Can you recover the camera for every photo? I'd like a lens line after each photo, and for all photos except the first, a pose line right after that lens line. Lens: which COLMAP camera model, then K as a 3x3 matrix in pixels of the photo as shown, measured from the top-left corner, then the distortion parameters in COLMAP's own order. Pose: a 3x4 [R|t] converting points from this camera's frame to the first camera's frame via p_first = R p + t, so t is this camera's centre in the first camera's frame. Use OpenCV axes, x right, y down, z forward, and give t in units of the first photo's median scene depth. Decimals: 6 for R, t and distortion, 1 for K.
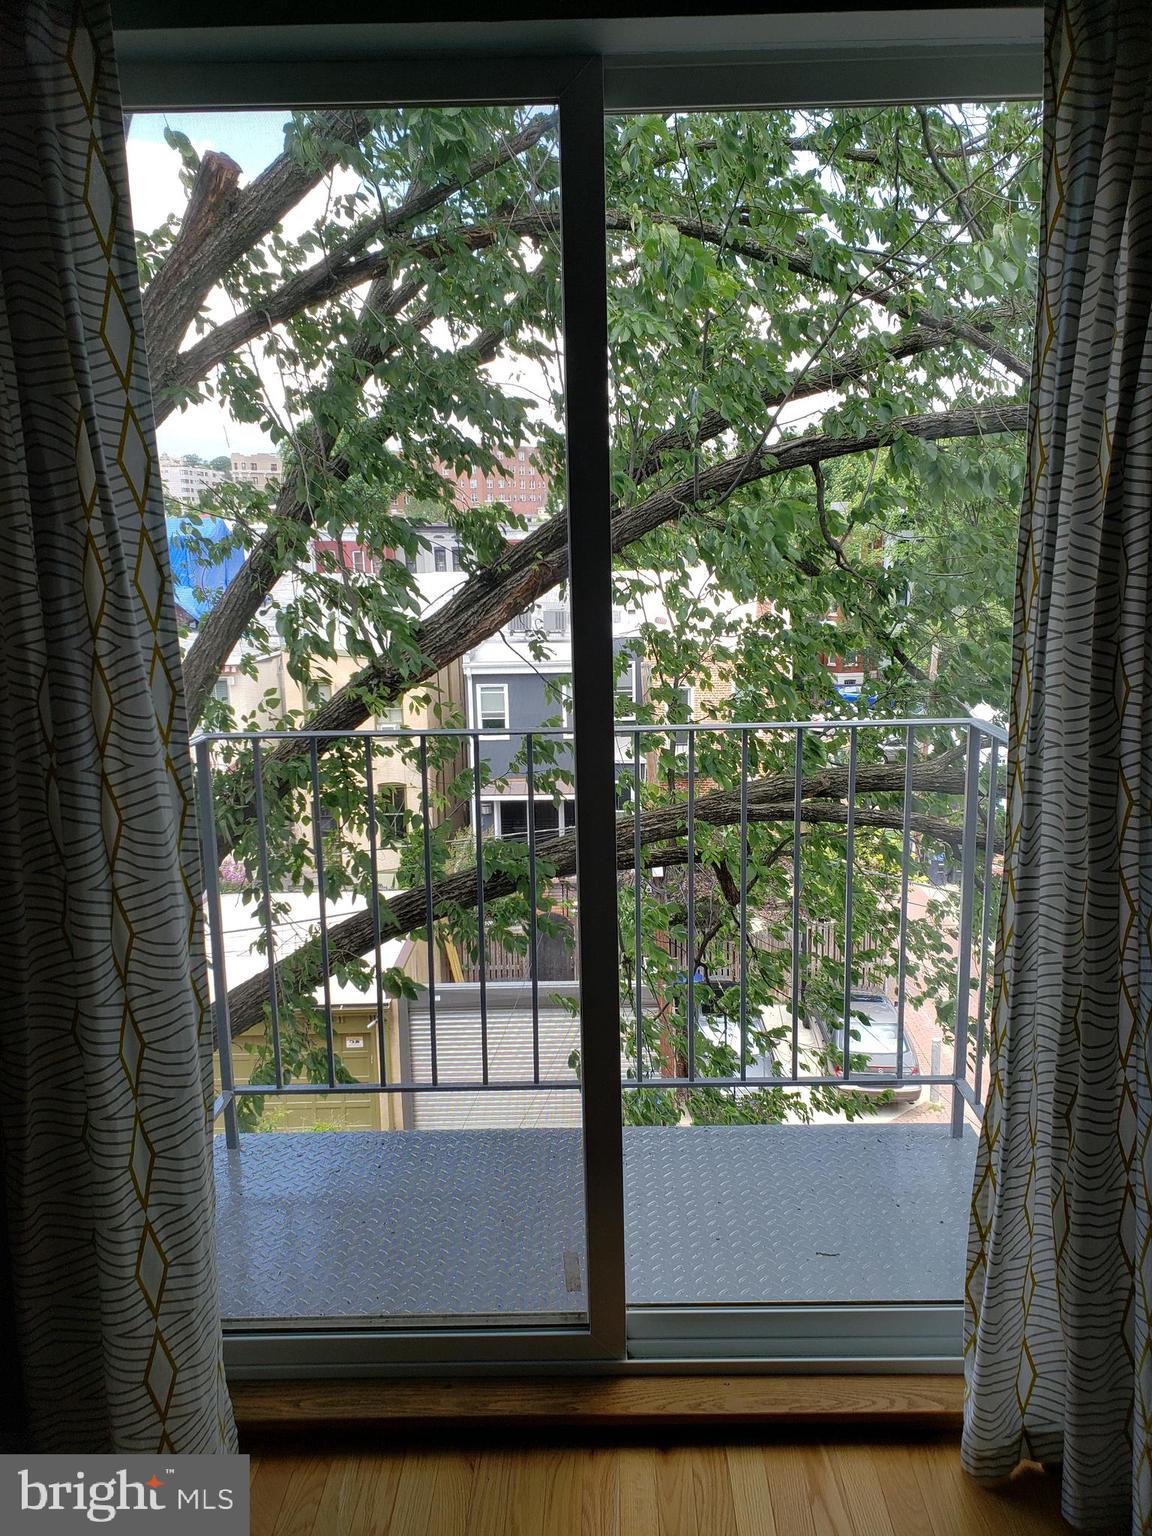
lens RADIAL K [[1201.4, 0, 638.3], [0, 1201.4, 770.6], [0, 0, 1]] dist [0.029837, 0.007071]
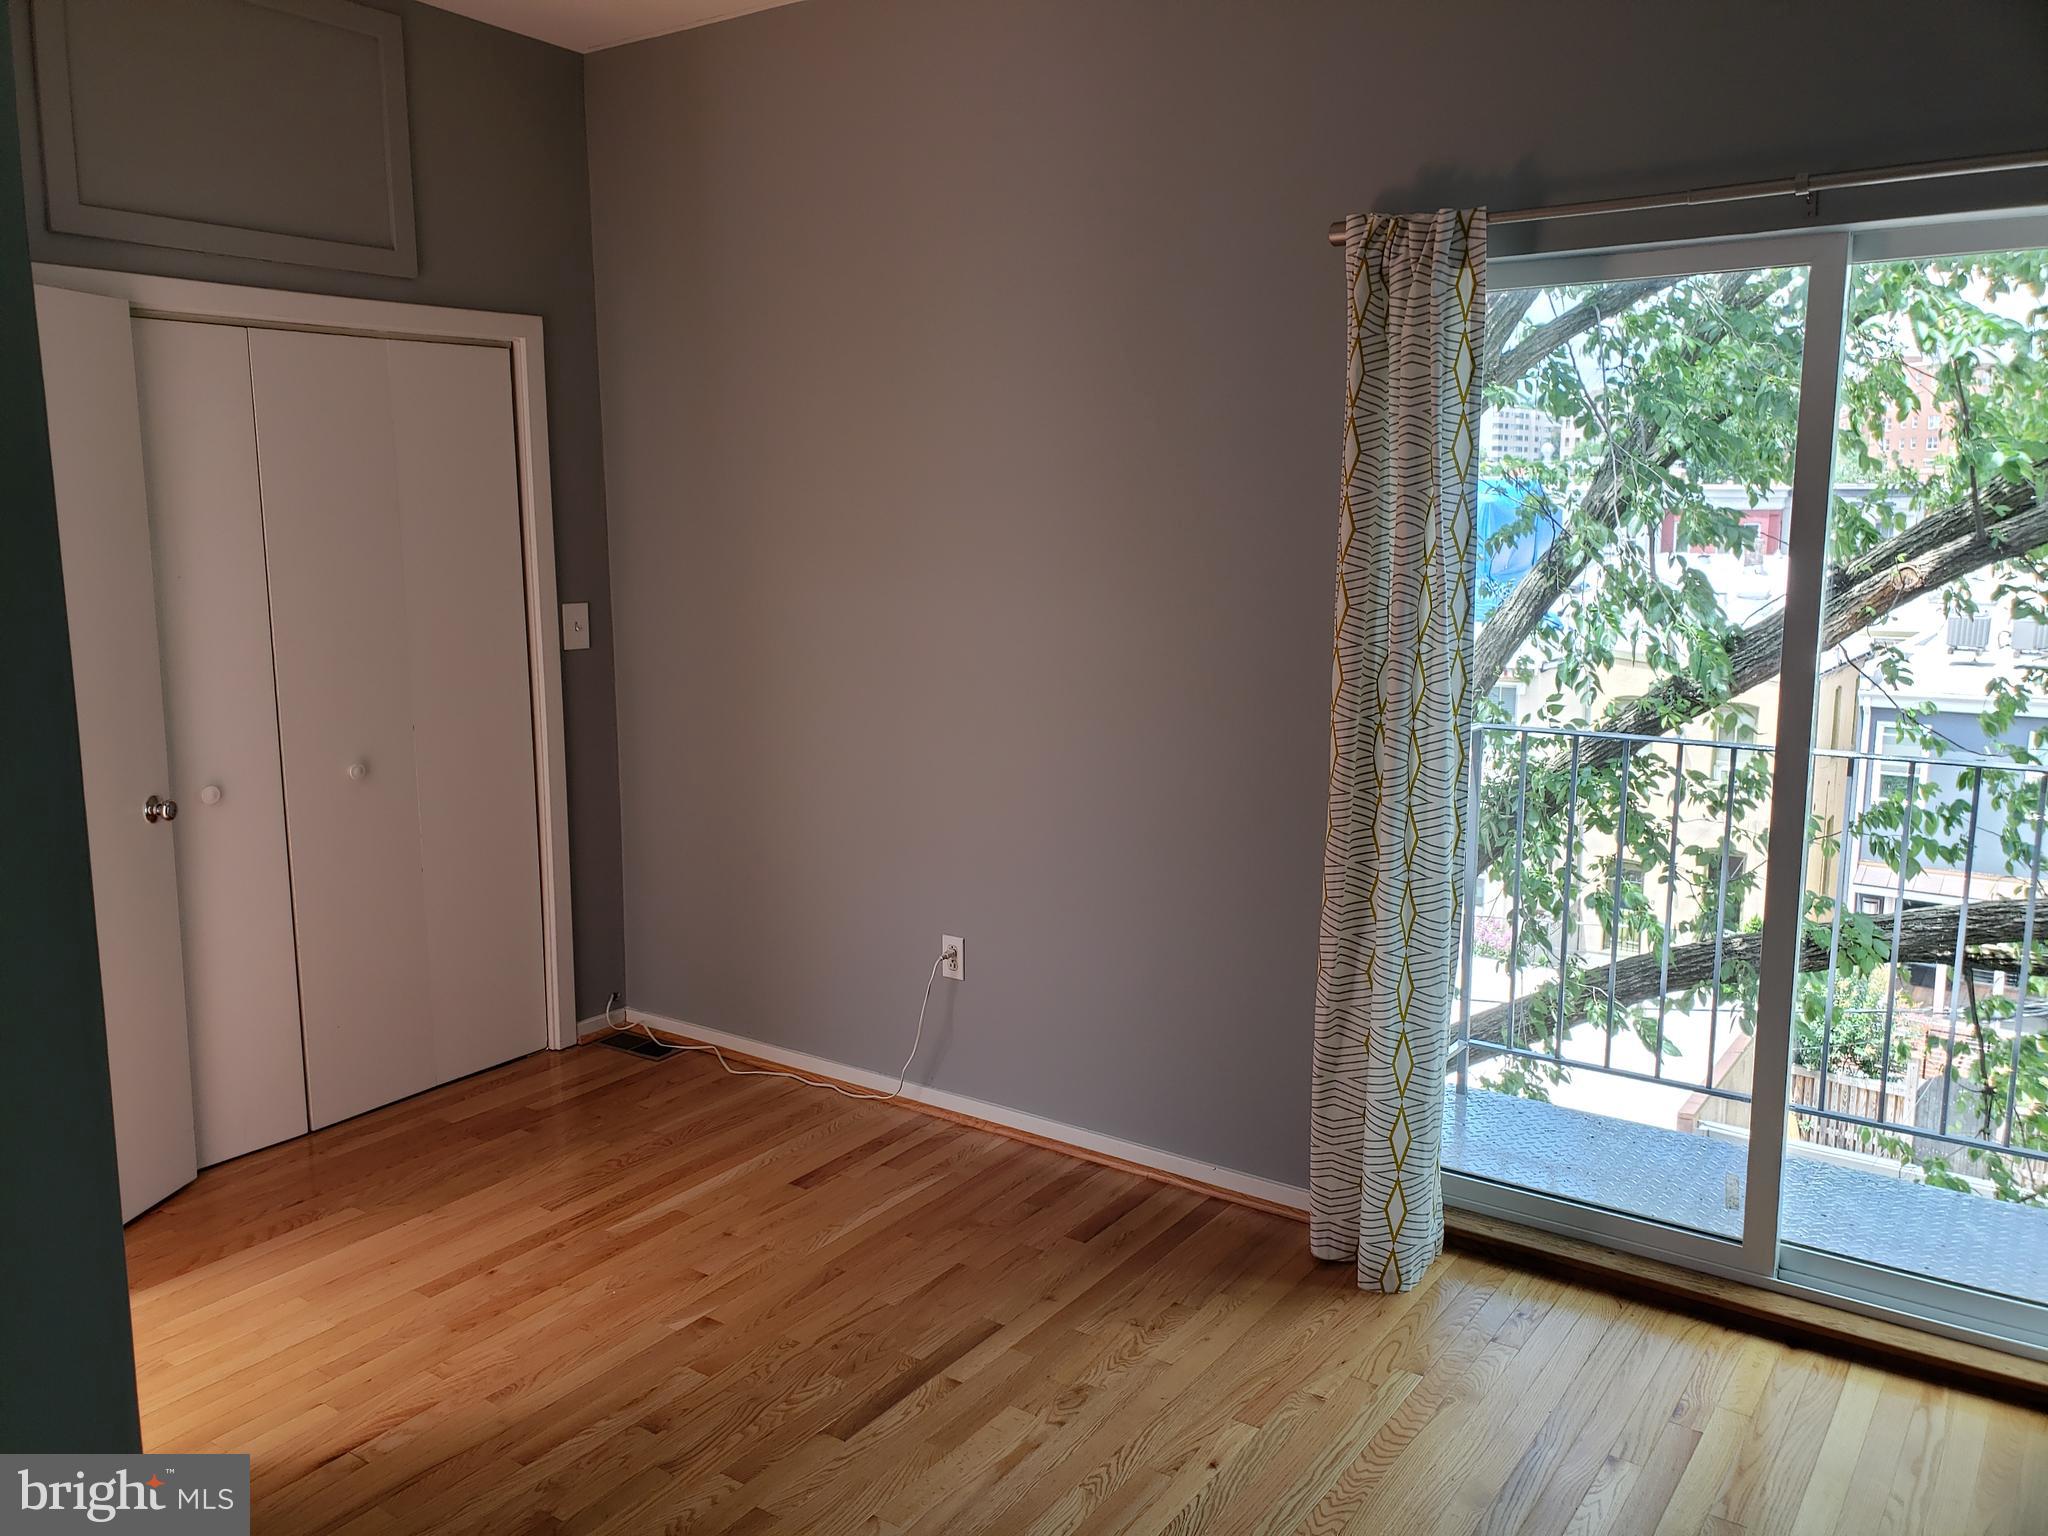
lens RADIAL K [[1601.8, 0, 1027.8], [0, 1601.8, 771.0], [0, 0, 1]] dist [0.029837, 0.007071]
pose [[0.810439, 0.108569, -0.575675, 0.249633], [-0.121544, 0.992456, 0.016060, 0.060480], [0.573076, 0.056955, 0.817521, -0.695175]]
